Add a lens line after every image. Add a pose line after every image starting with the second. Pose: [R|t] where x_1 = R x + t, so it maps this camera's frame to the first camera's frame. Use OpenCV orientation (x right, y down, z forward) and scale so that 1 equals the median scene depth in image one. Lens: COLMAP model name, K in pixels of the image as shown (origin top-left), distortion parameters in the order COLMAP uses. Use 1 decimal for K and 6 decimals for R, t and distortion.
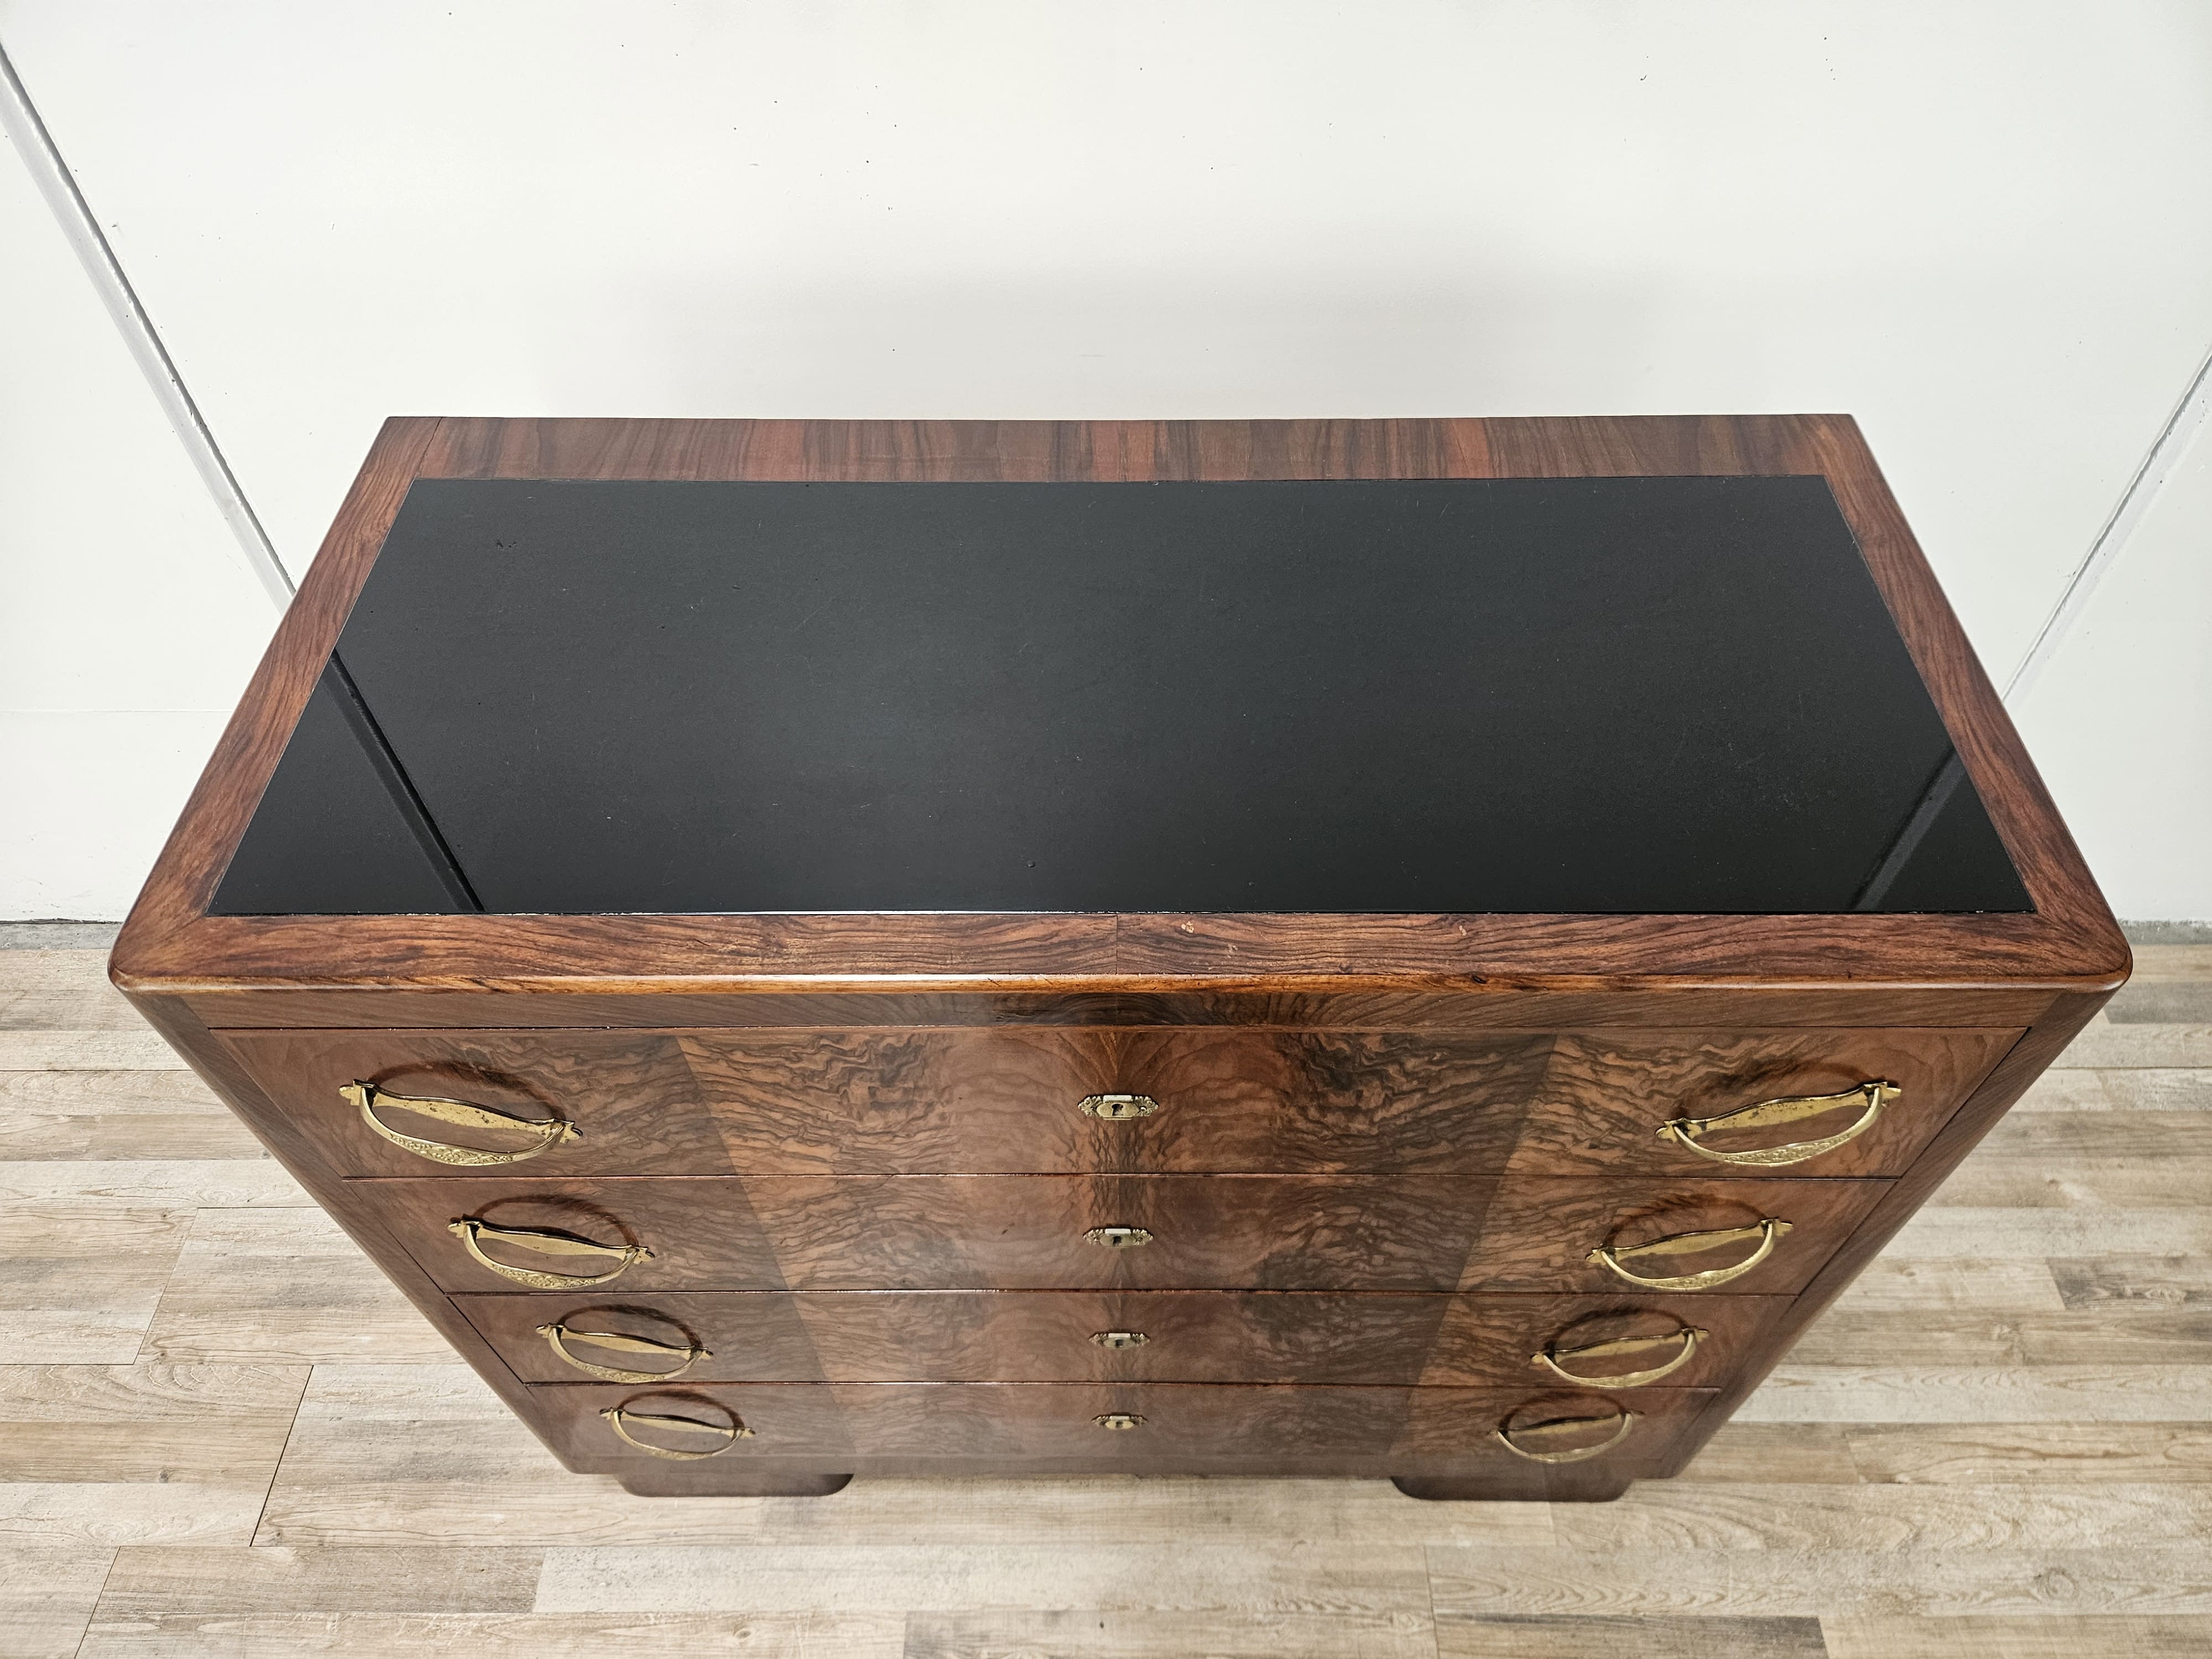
lens RADIAL K [[1518.5, 0, 1121.2], [0, 1518.5, 820.2], [0, 0, 1]] dist [0.048272, -0.050983]
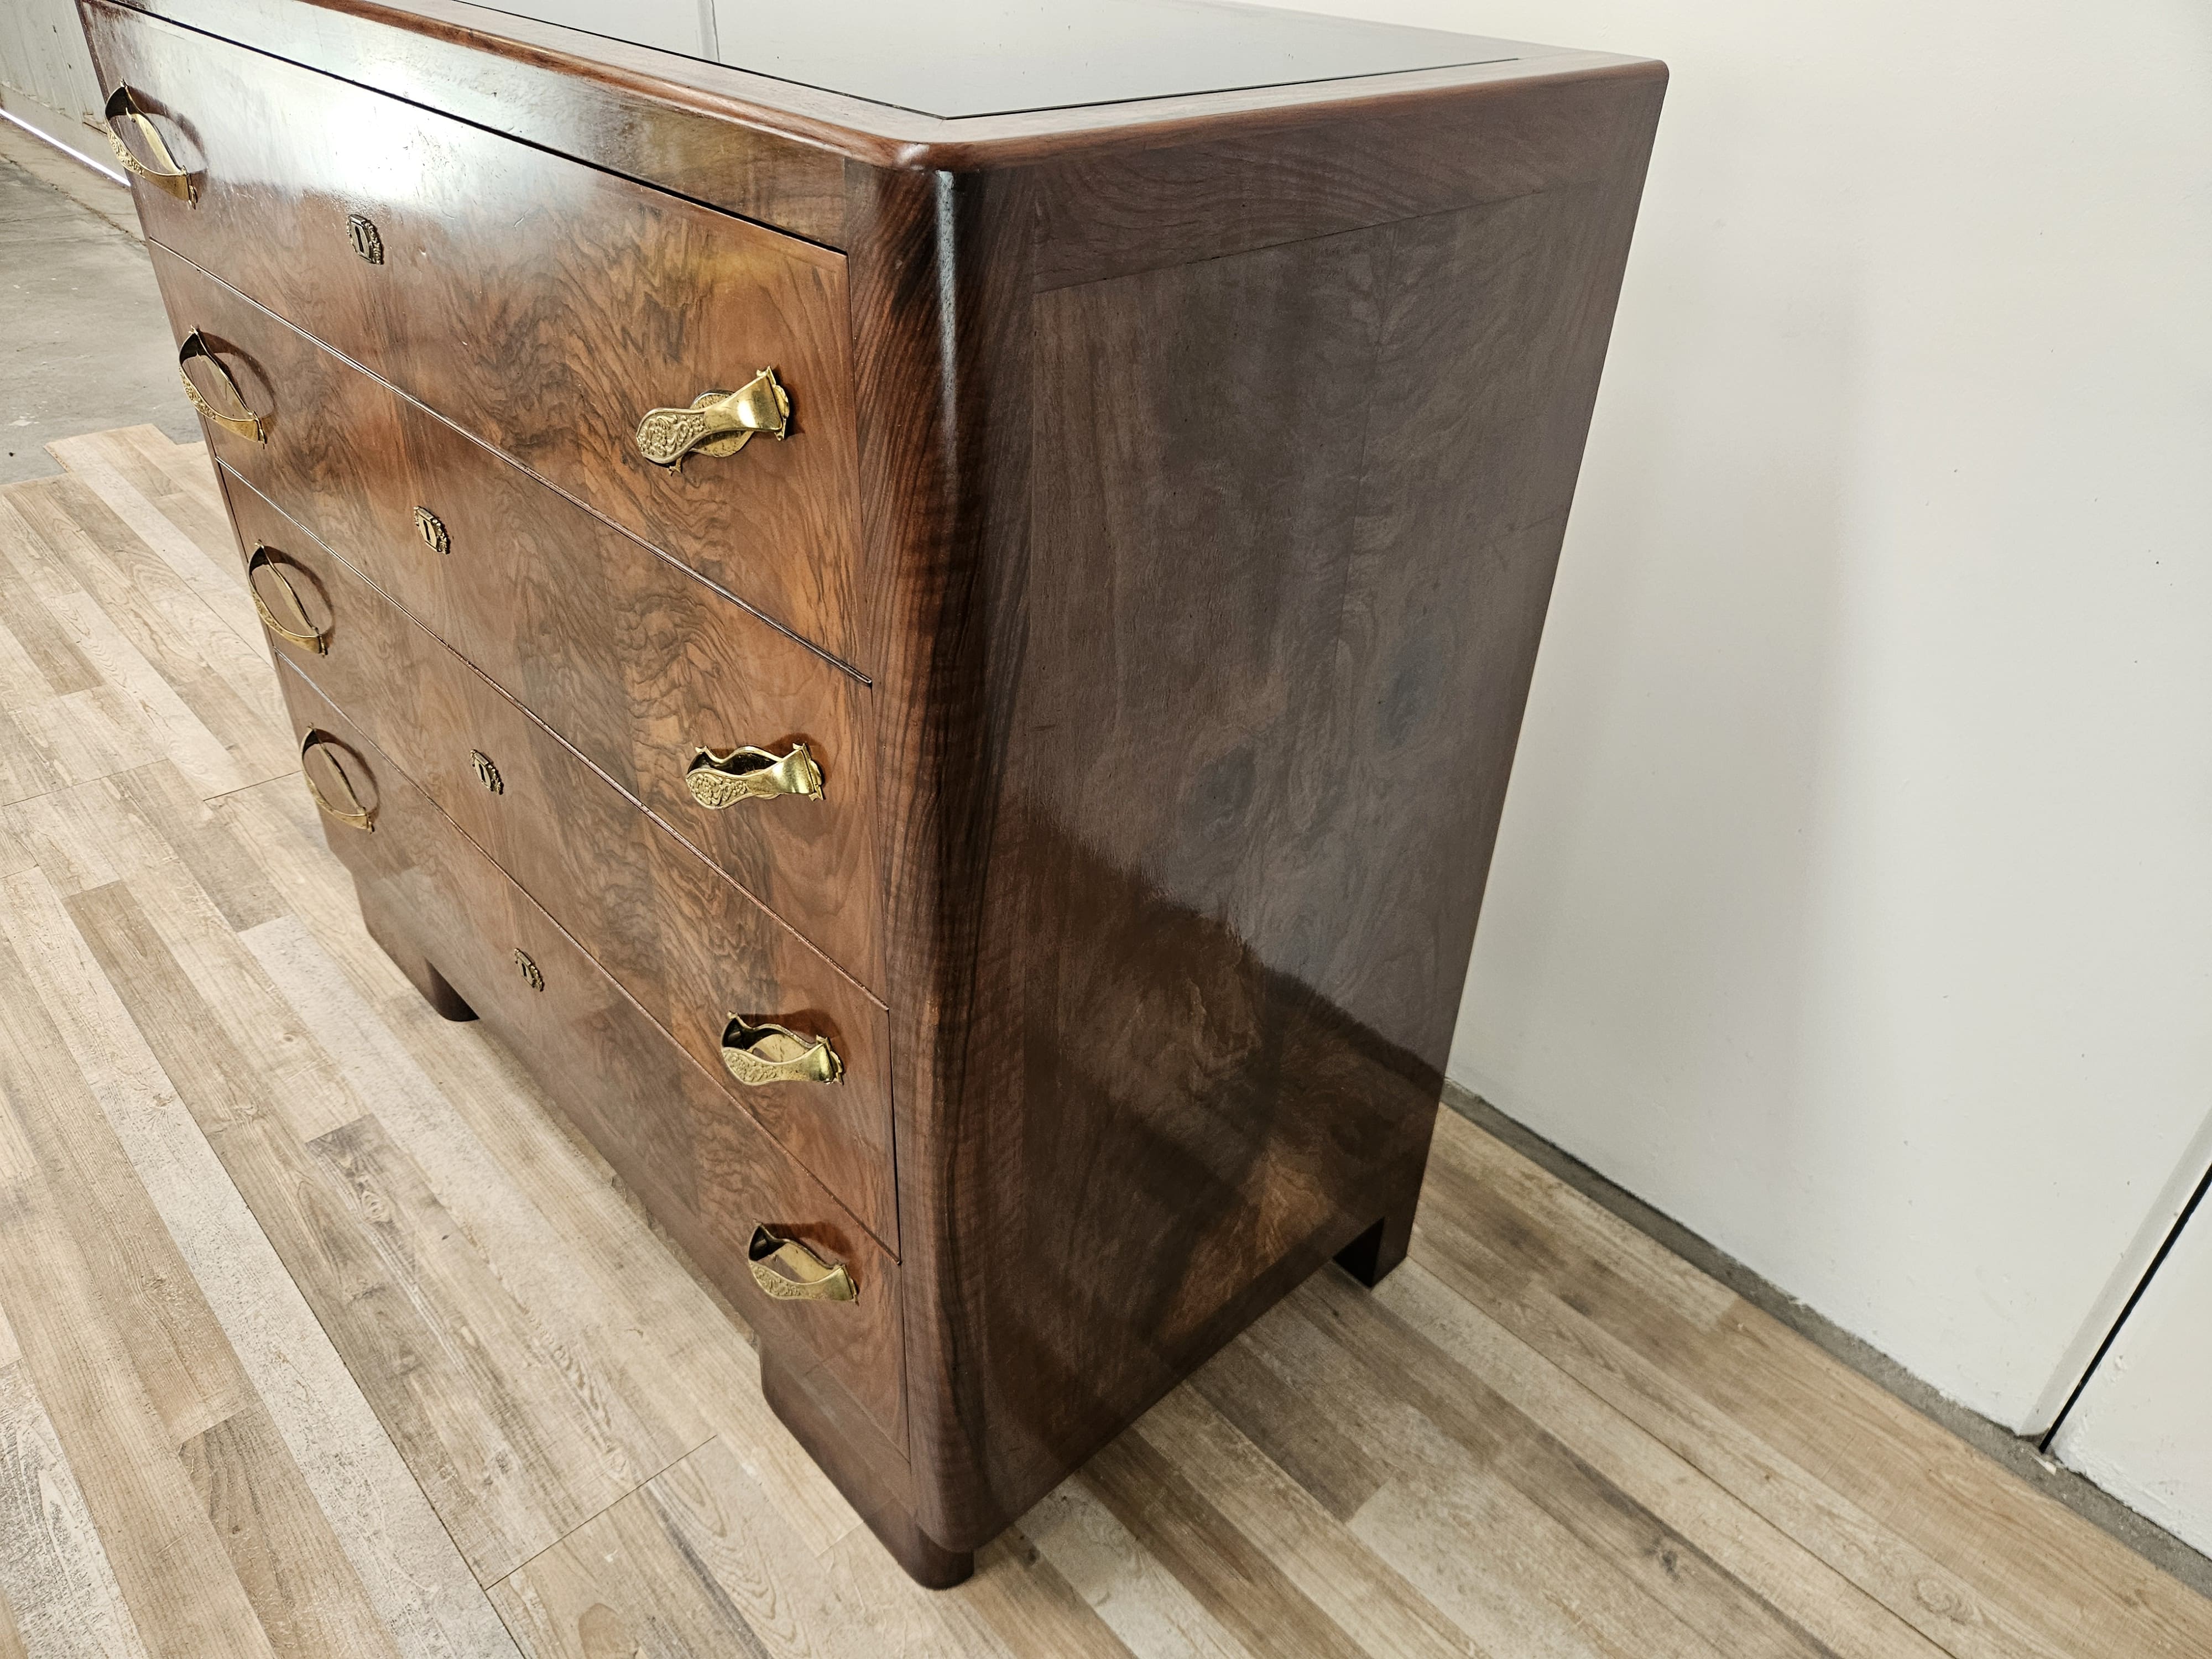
lens RADIAL K [[1518.5, 0, 1109.9], [0, 1518.5, 815.1], [0, 0, 1]] dist [0.048272, -0.050983]
pose [[0.686554, 0.420404, -0.593216, 0.820888], [-0.583460, 0.805391, -0.104494, 0.235584], [0.433841, 0.417858, 0.798233, 0.426939]]
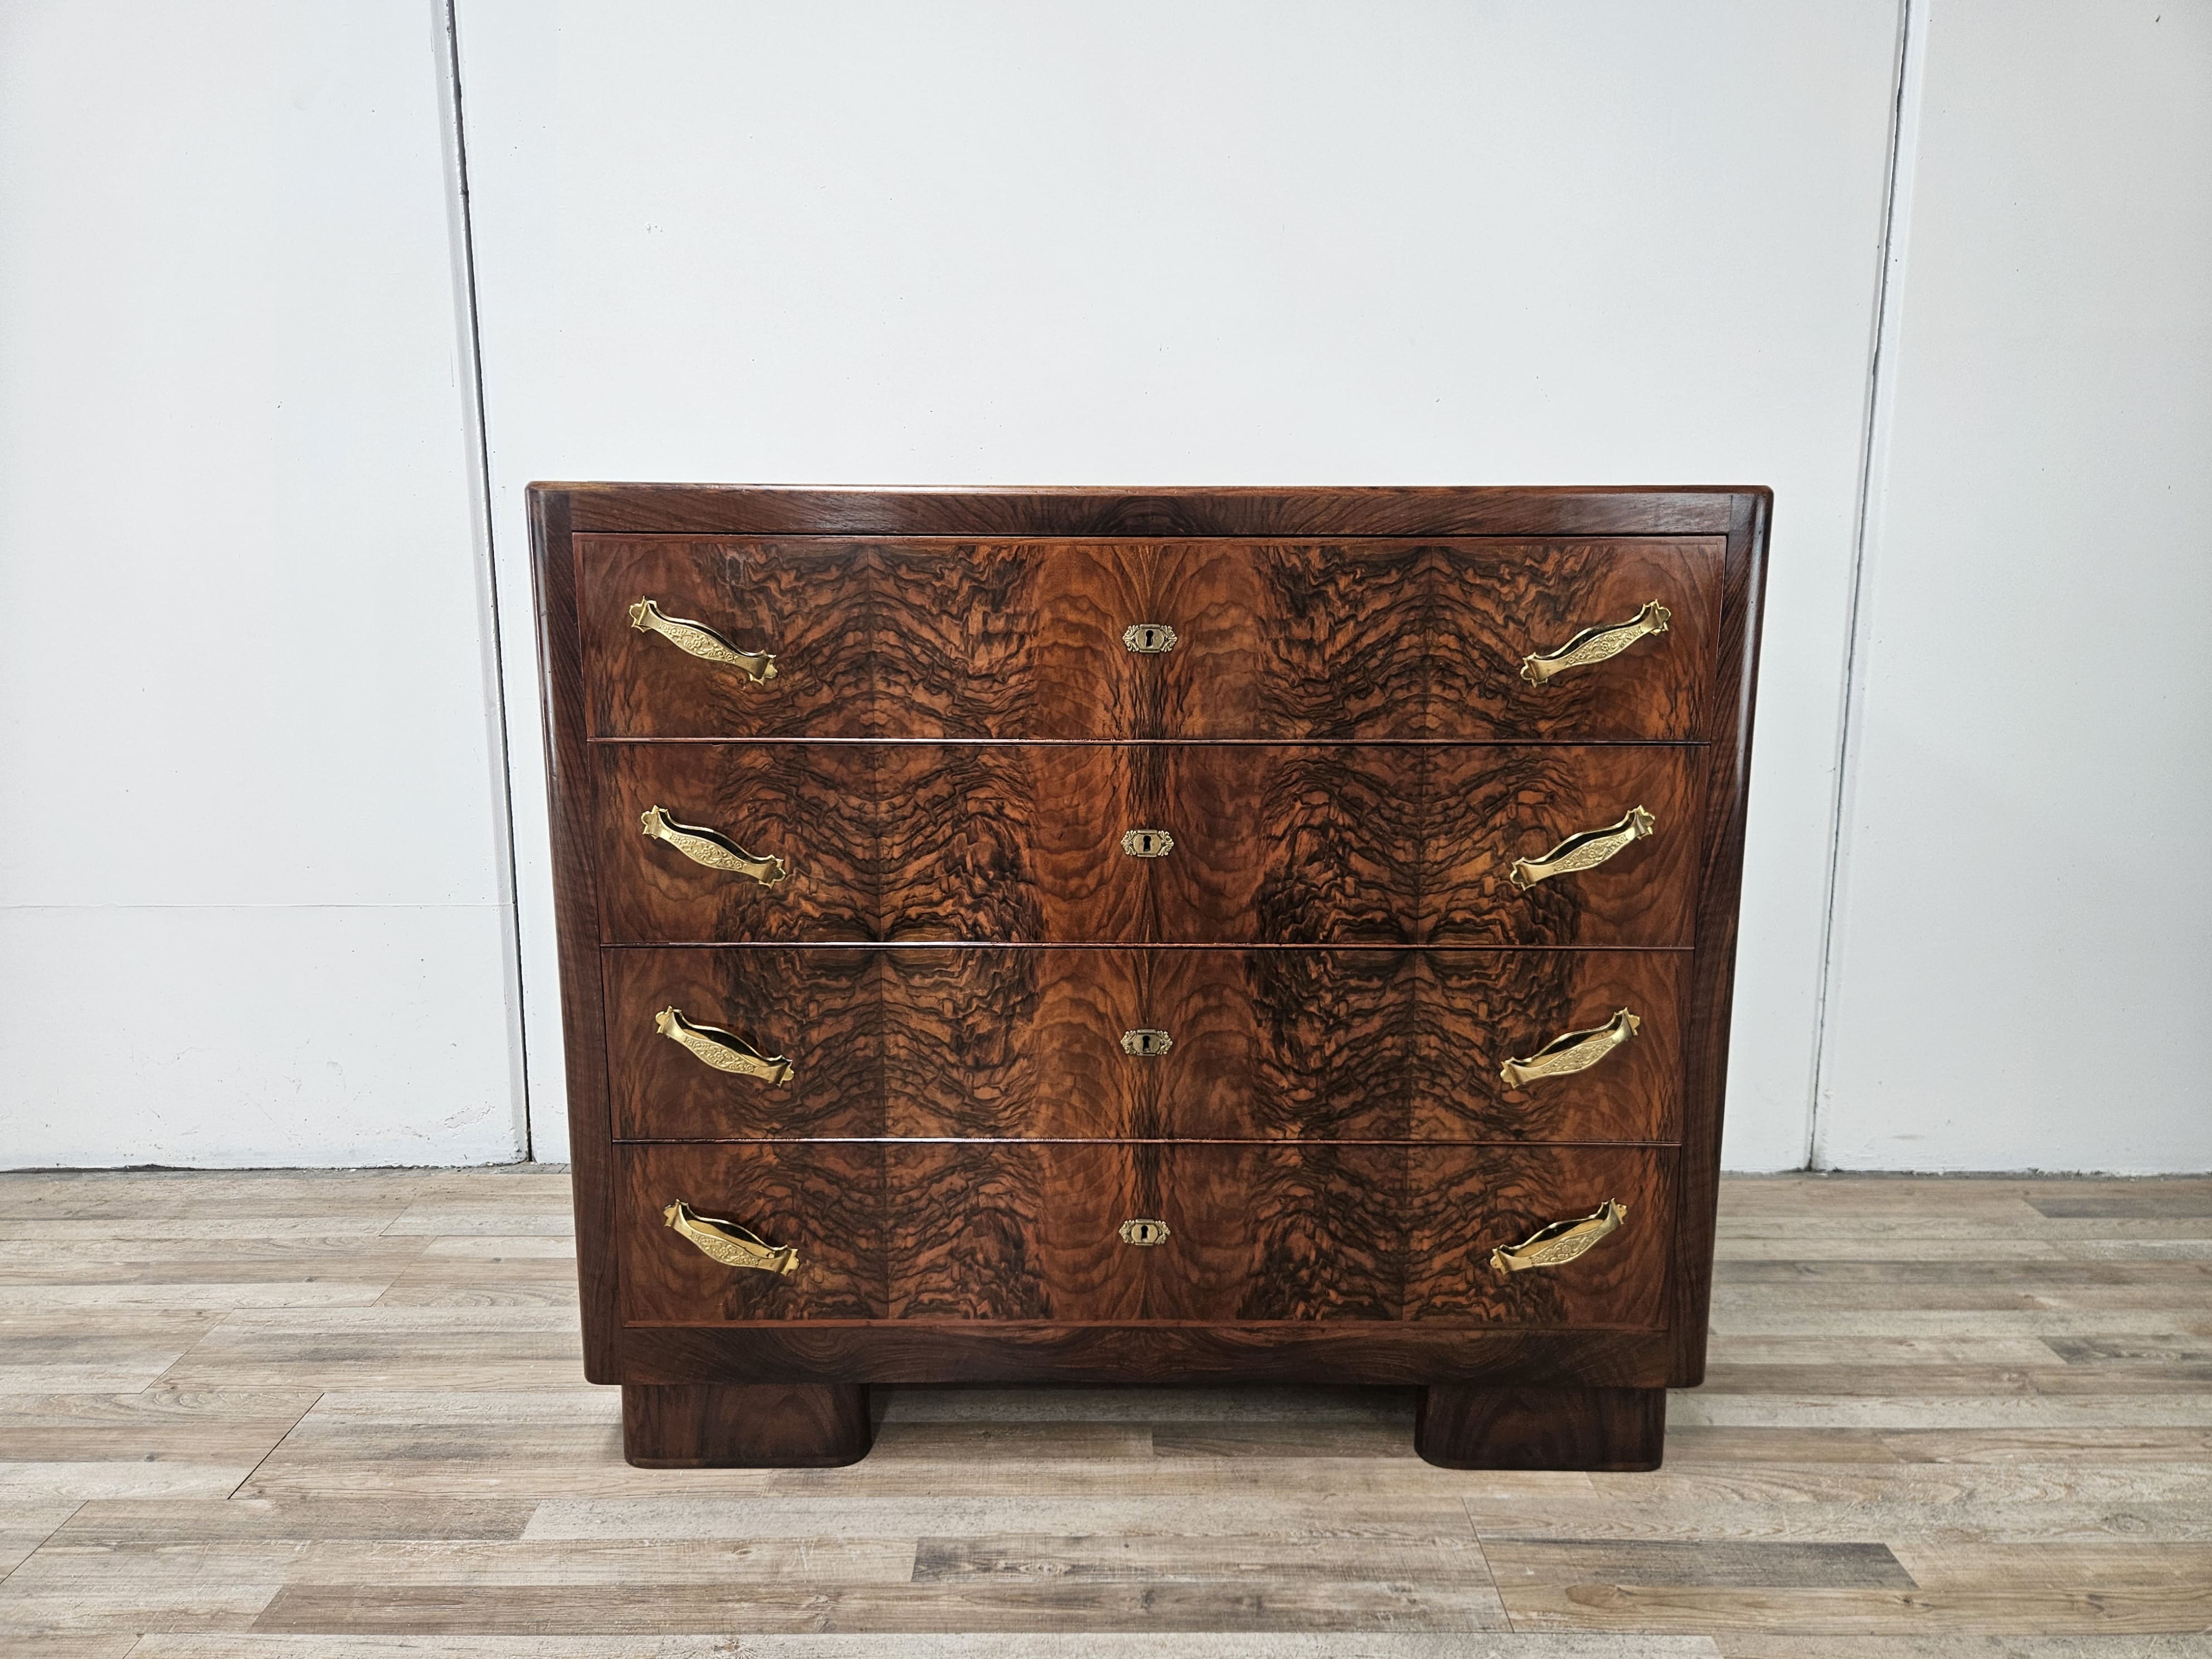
lens RADIAL K [[1518.5, 0, 1116.3], [0, 1518.5, 777.6], [0, 0, 1]] dist [0.048272, -0.050983]
pose [[0.999916, 0.004194, 0.012225, -0.039206], [0.004744, 0.760758, -0.649019, 0.938838], [-0.012022, 0.649022, 0.760674, -0.022799]]
